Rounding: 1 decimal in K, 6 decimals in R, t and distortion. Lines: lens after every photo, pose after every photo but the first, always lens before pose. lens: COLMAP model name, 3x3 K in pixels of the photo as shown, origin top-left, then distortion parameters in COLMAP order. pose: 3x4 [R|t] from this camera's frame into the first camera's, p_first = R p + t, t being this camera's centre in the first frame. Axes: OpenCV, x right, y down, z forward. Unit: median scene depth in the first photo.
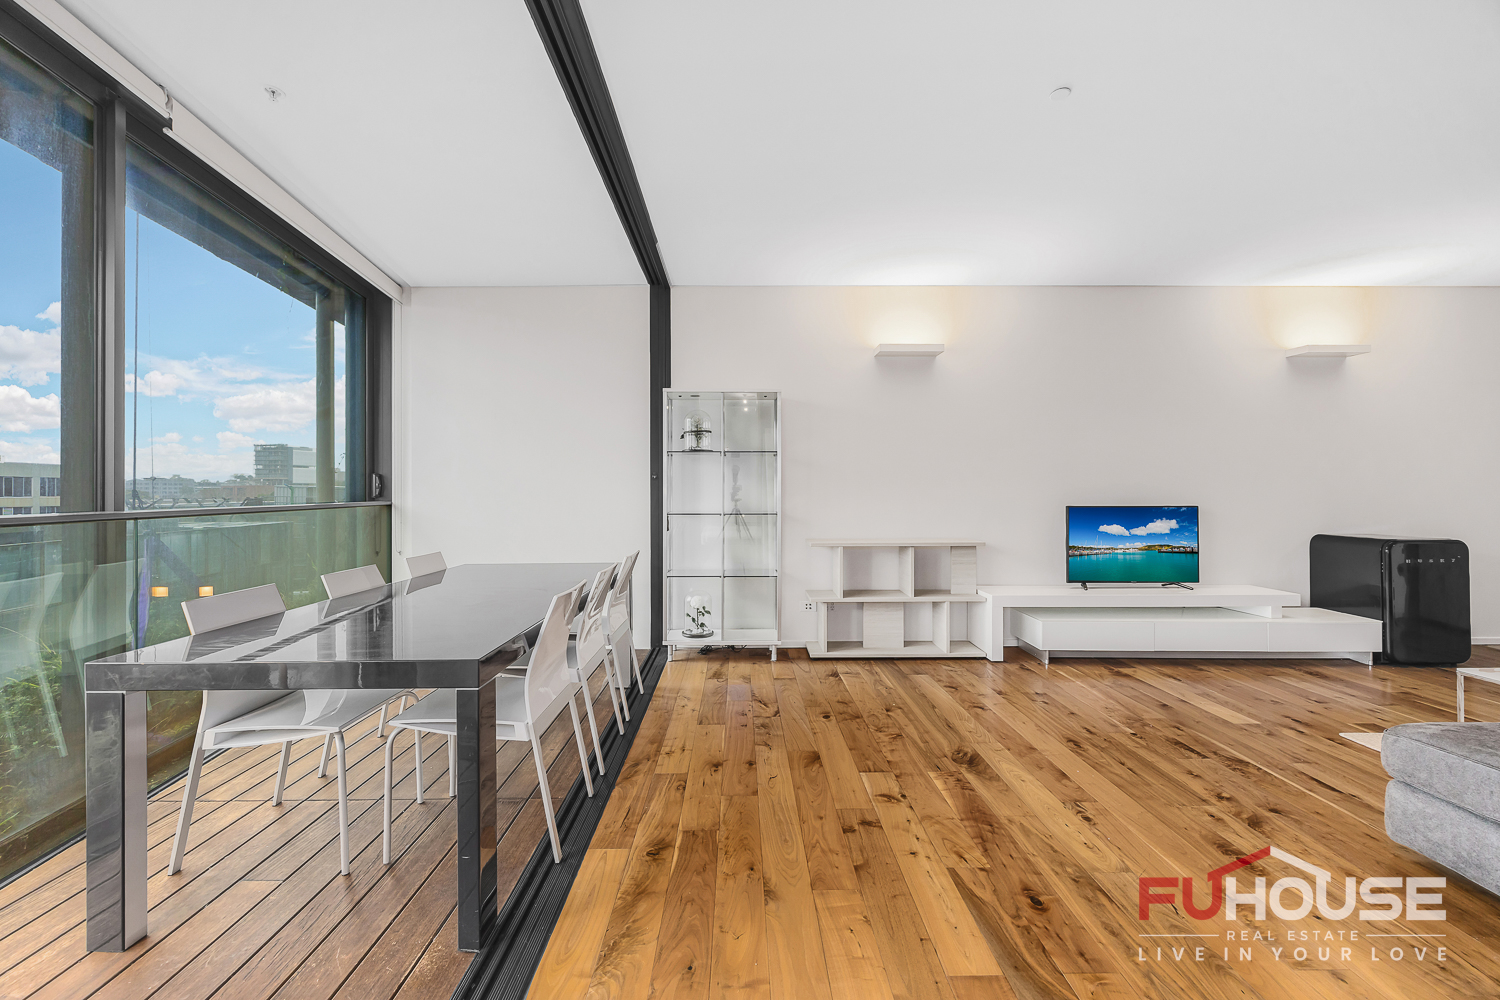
lens RADIAL K [[578.4, 0, 745.0], [0, 578.4, 491.2], [0, 0, 1]] dist [-0.000193, -0.000319]
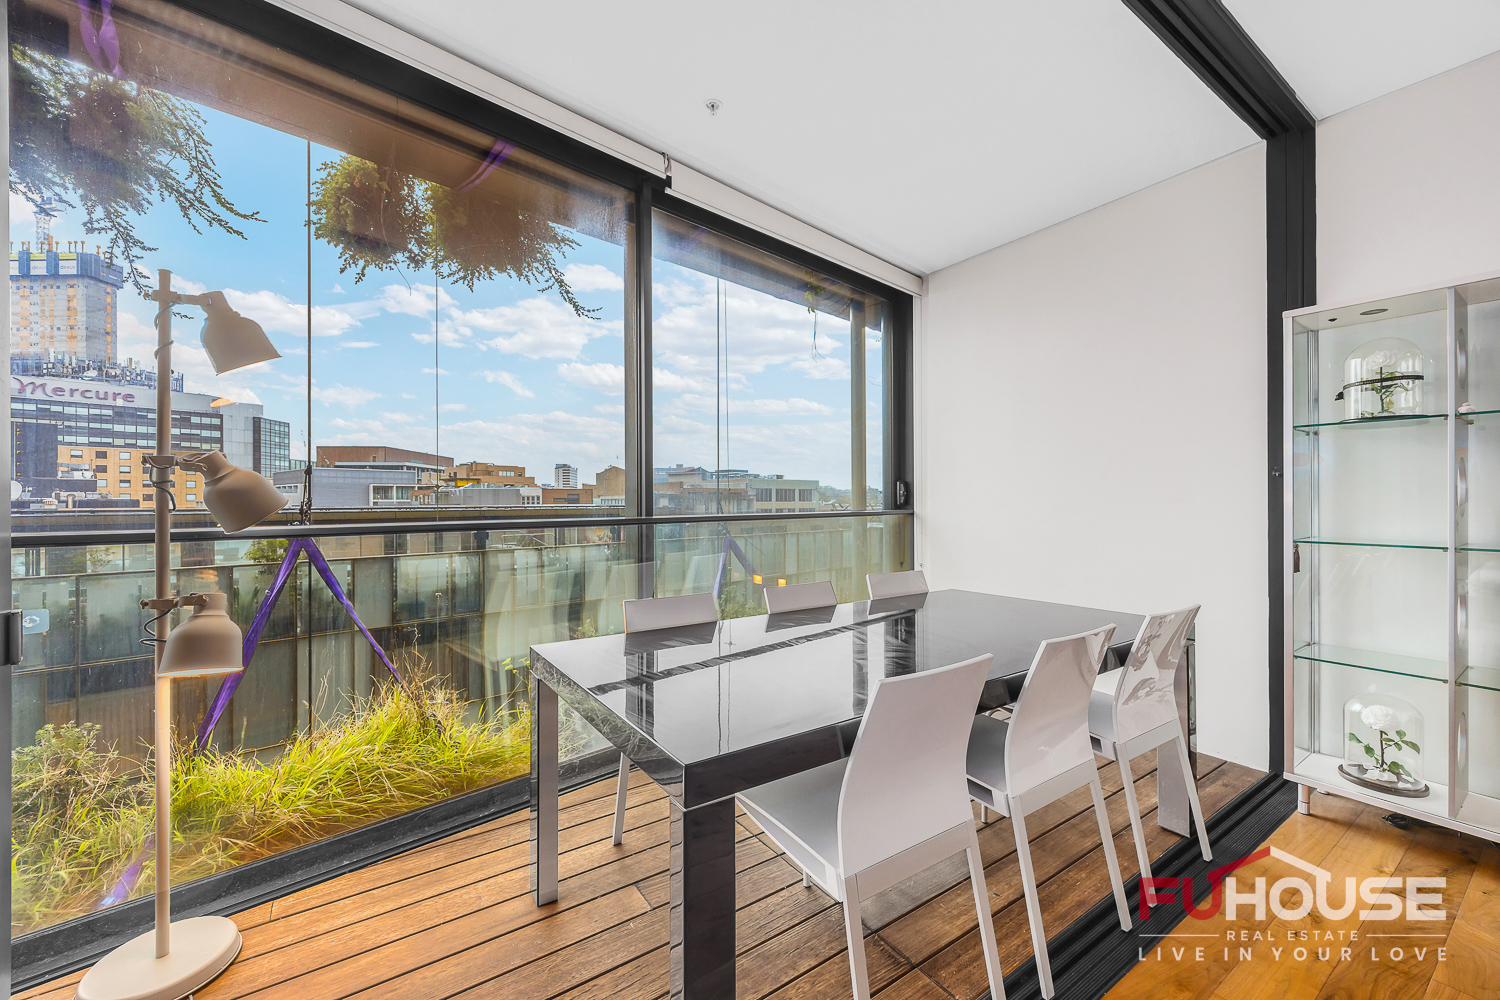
lens RADIAL K [[578.4, 0, 783.7], [0, 578.4, 498.4], [0, 0, 1]] dist [-0.000193, -0.000319]
pose [[0.551948, -0.000688, -0.833878, 0.065209], [0.001993, 0.999998, 0.000495, -0.001950], [0.833876, -0.001935, 0.551948, 0.368078]]
